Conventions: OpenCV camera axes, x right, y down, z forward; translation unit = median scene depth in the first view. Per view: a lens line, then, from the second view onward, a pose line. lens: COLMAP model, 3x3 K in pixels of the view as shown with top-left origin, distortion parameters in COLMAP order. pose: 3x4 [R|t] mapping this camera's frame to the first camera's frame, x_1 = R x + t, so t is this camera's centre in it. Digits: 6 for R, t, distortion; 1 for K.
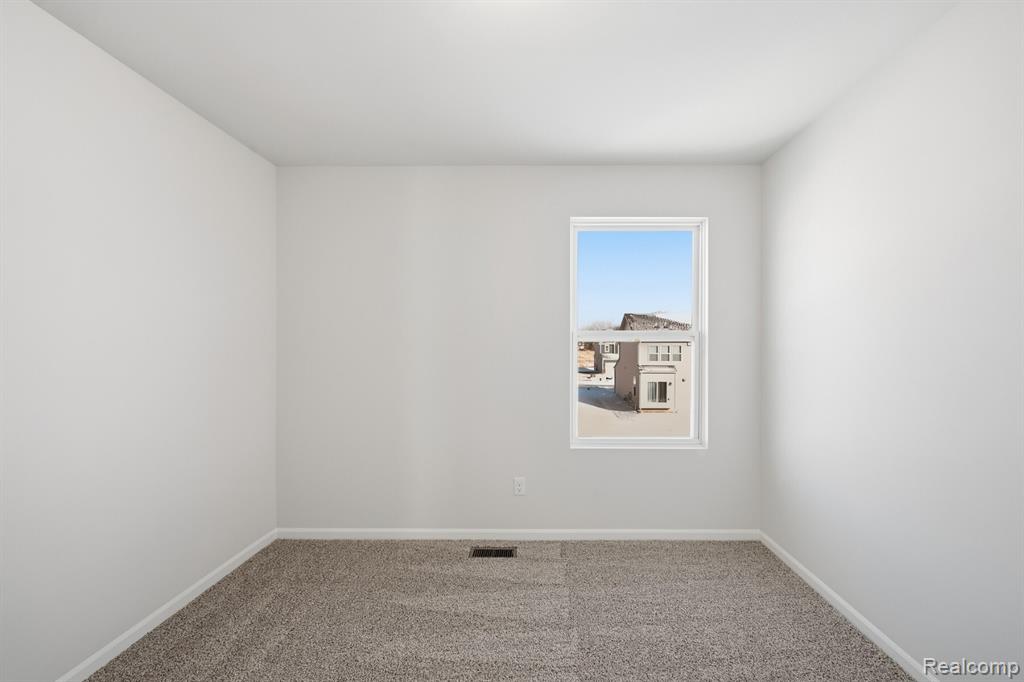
lens RADIAL K [[402.4, 0, 509.1], [0, 402.4, 350.0], [0, 0, 1]] dist [0.001536, -0.001471]
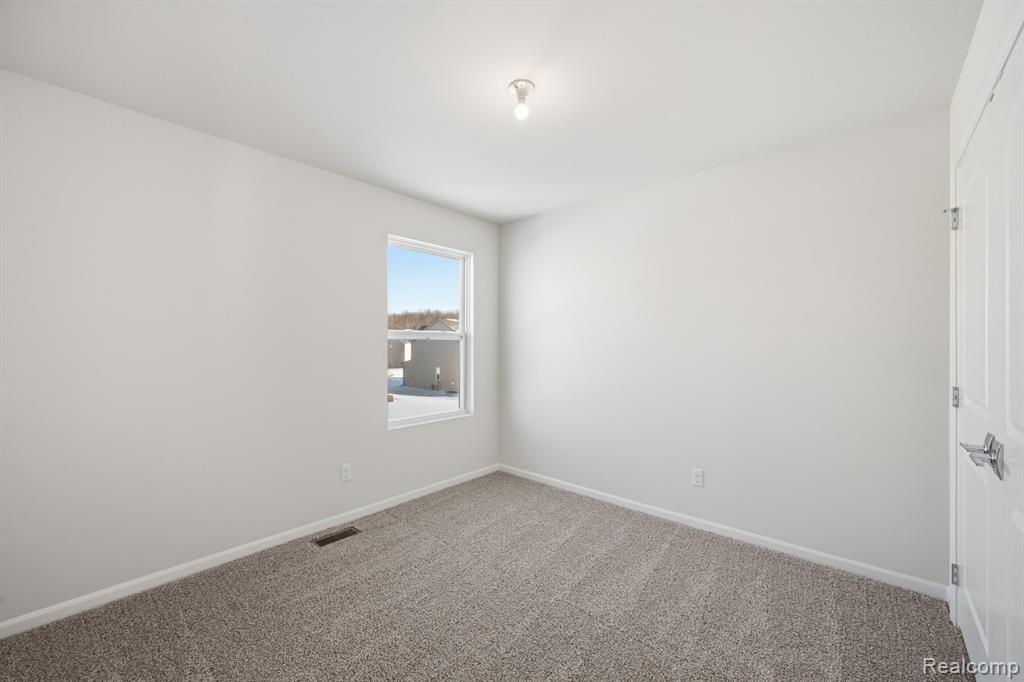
lens RADIAL K [[402.4, 0, 497.1], [0, 402.4, 342.6], [0, 0, 1]] dist [0.001536, -0.001471]
pose [[0.676002, 0.002680, 0.736895, -0.508742], [0.003964, 0.999966, -0.007273, -0.000098], [-0.736890, 0.007837, 0.675968, -0.031120]]
